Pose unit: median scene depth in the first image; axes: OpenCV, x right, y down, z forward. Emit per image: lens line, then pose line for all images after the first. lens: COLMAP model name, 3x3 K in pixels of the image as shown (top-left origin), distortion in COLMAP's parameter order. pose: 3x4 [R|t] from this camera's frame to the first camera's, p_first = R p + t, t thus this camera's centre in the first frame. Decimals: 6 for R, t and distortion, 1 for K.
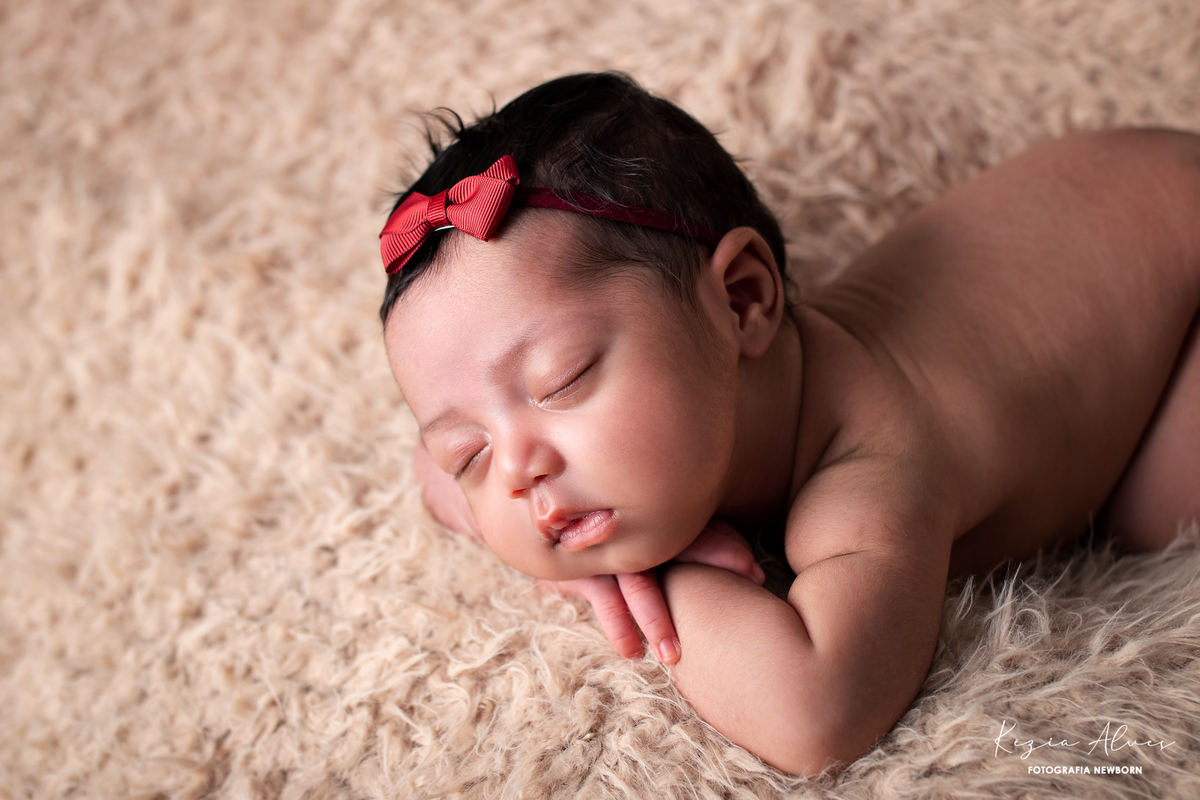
lens RADIAL K [[1913.1, 0, 600.0], [0, 1913.1, 400.0], [0, 0, 1]] dist [-0.025972, -0.013133]
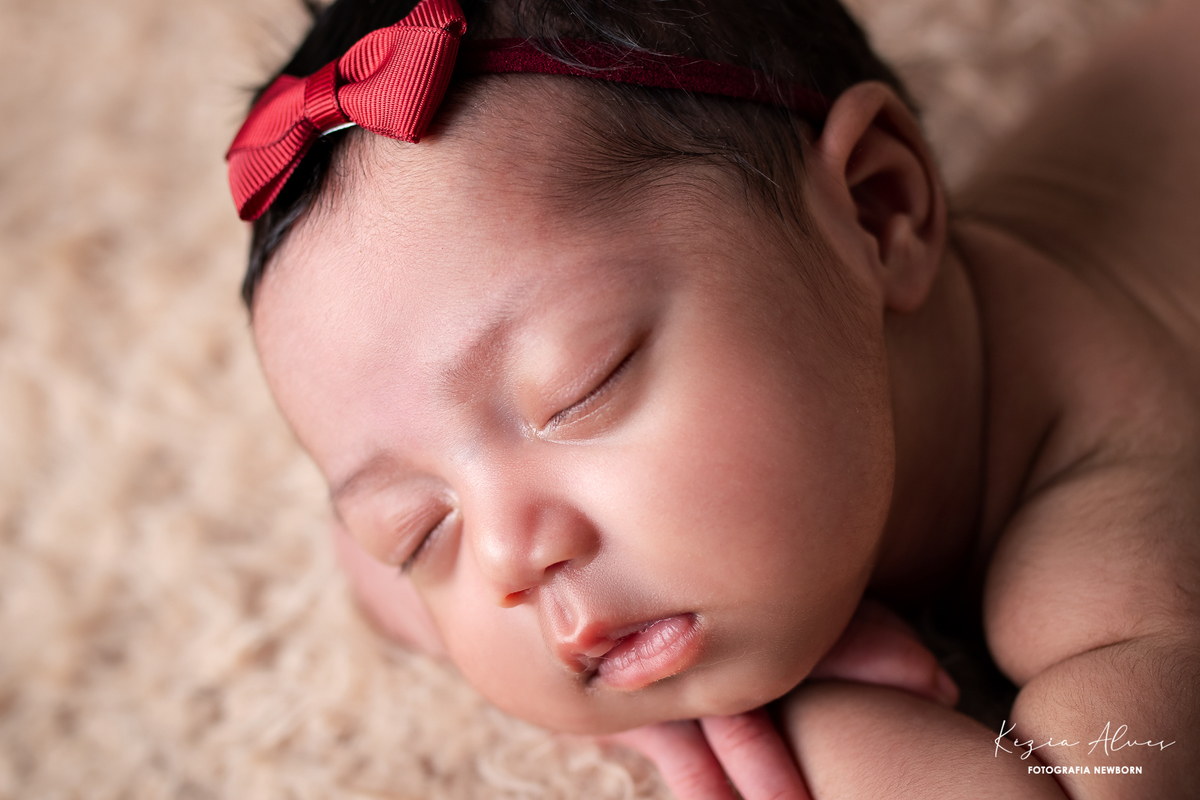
lens RADIAL K [[2002.3, 0, 598.8], [0, 2002.3, 256.4], [0, 0, 1]] dist [-0.052480, -0.085630]
pose [[0.994879, -0.096657, 0.029552, -0.026448], [0.098389, 0.993073, -0.064226, -0.009230], [-0.023140, 0.066805, 0.997498, 0.414166]]
